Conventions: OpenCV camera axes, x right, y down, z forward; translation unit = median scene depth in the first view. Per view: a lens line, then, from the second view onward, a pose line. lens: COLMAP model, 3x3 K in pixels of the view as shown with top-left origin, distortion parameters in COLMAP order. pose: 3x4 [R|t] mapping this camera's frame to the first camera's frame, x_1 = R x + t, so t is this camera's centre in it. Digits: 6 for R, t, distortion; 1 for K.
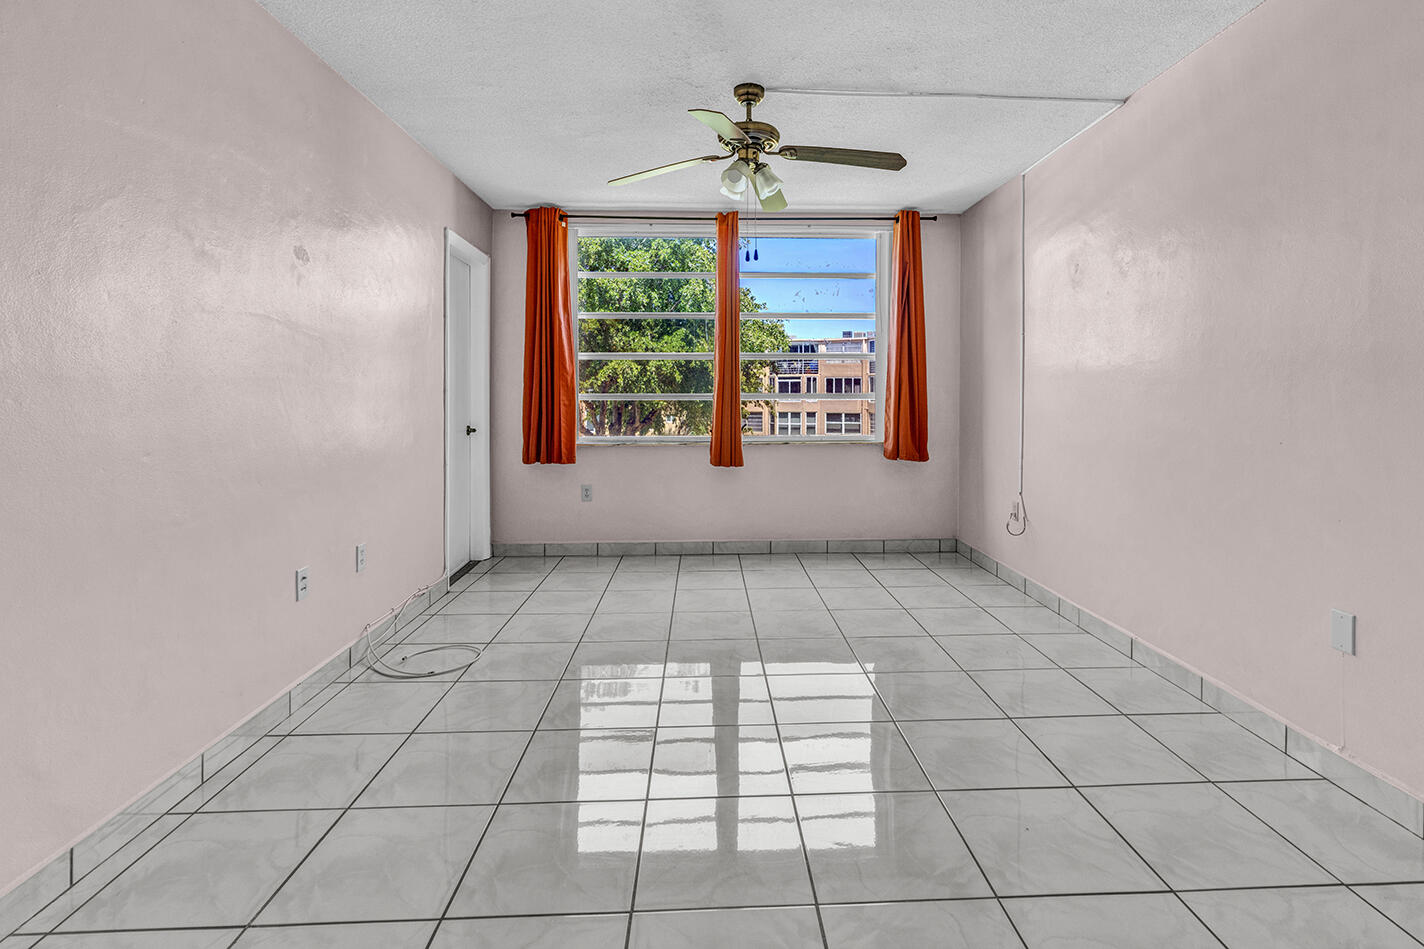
lens RADIAL K [[663.0, 0, 712.5], [0, 663.0, 397.5], [0, 0, 1]] dist [-0.001978, 0.000564]
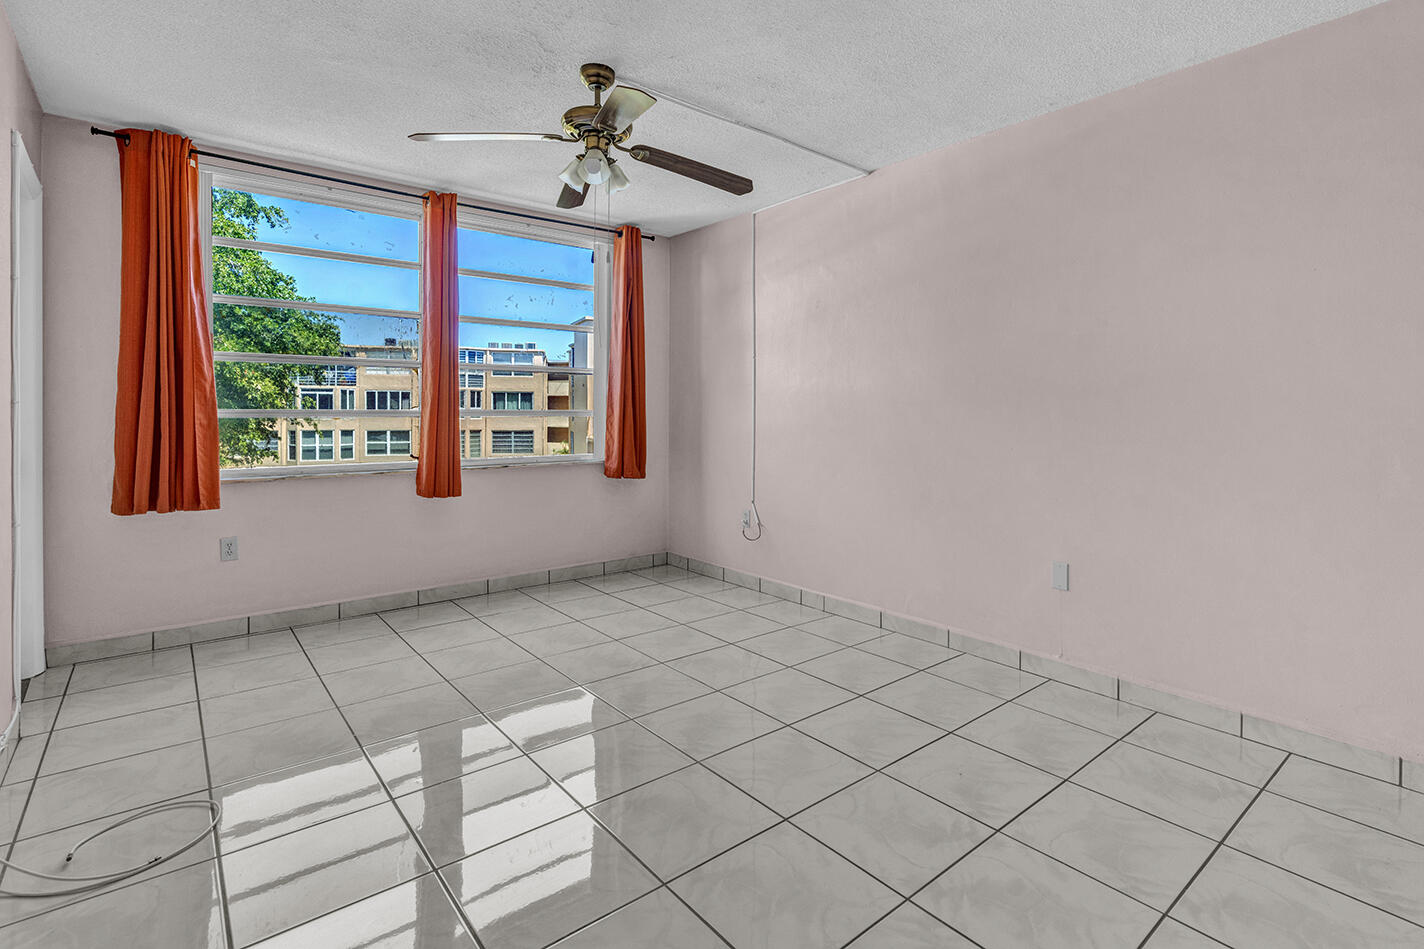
lens RADIAL K [[696.7, 0, 713.1], [0, 696.7, 413.1], [0, 0, 1]] dist [0.004614, 0.001006]
pose [[0.795453, 0.002648, 0.606009, -0.232810], [-0.002139, 0.999996, -0.001562, -0.001303], [-0.606011, -0.000054, 0.795456, 0.093246]]
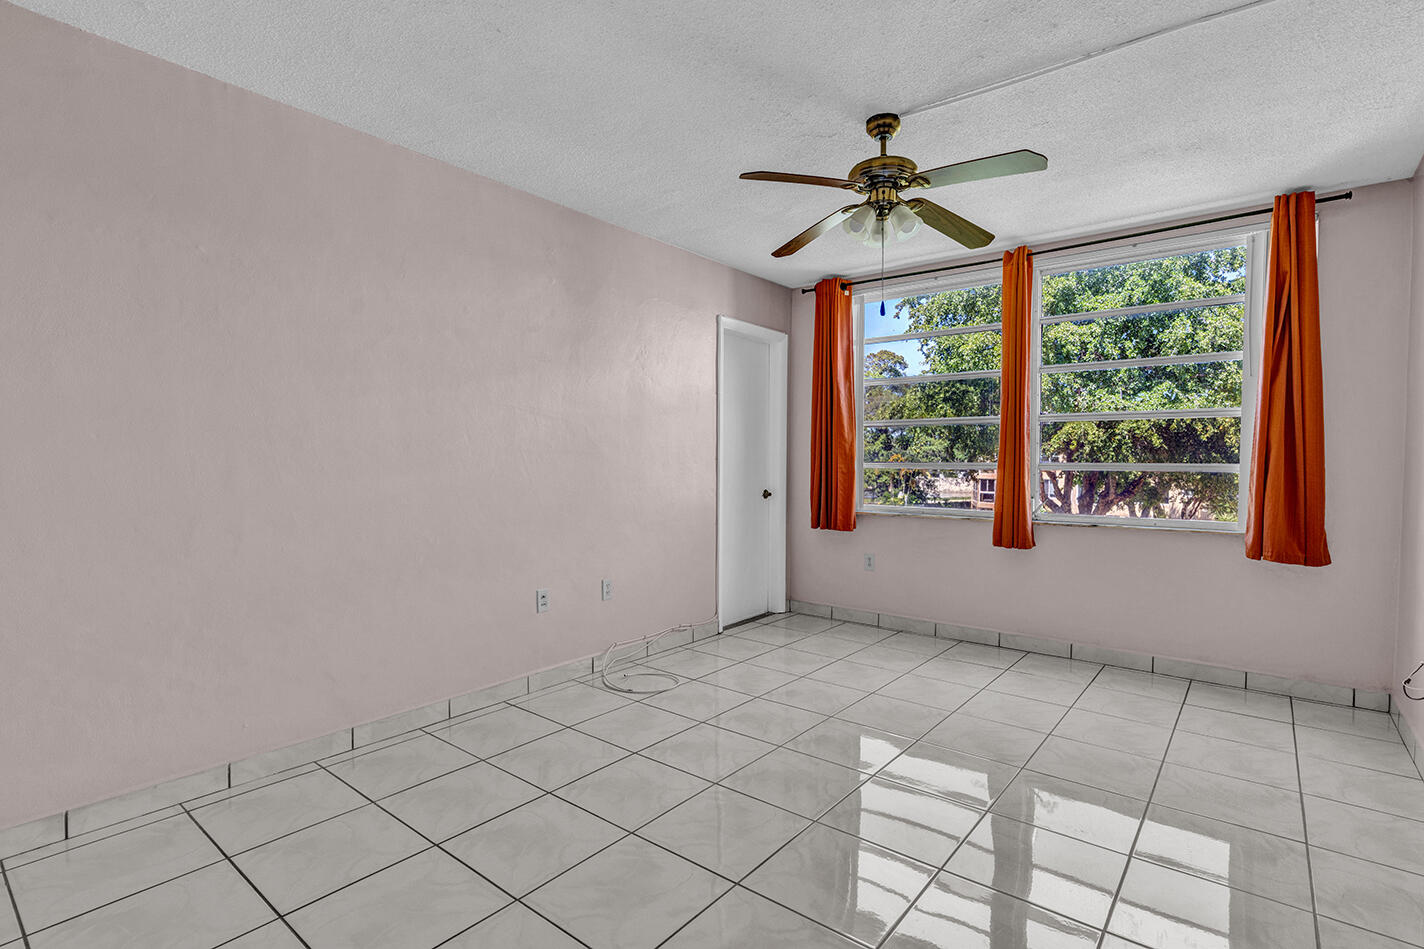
lens RADIAL K [[667.6, 0, 727.2], [0, 667.6, 482.6], [0, 0, 1]] dist [-0.001338, 0.000744]
pose [[0.772154, 0.025643, -0.634917, 0.282826], [-0.008326, 0.999508, 0.030242, -0.003132], [0.635380, -0.018065, 0.771988, 0.099224]]
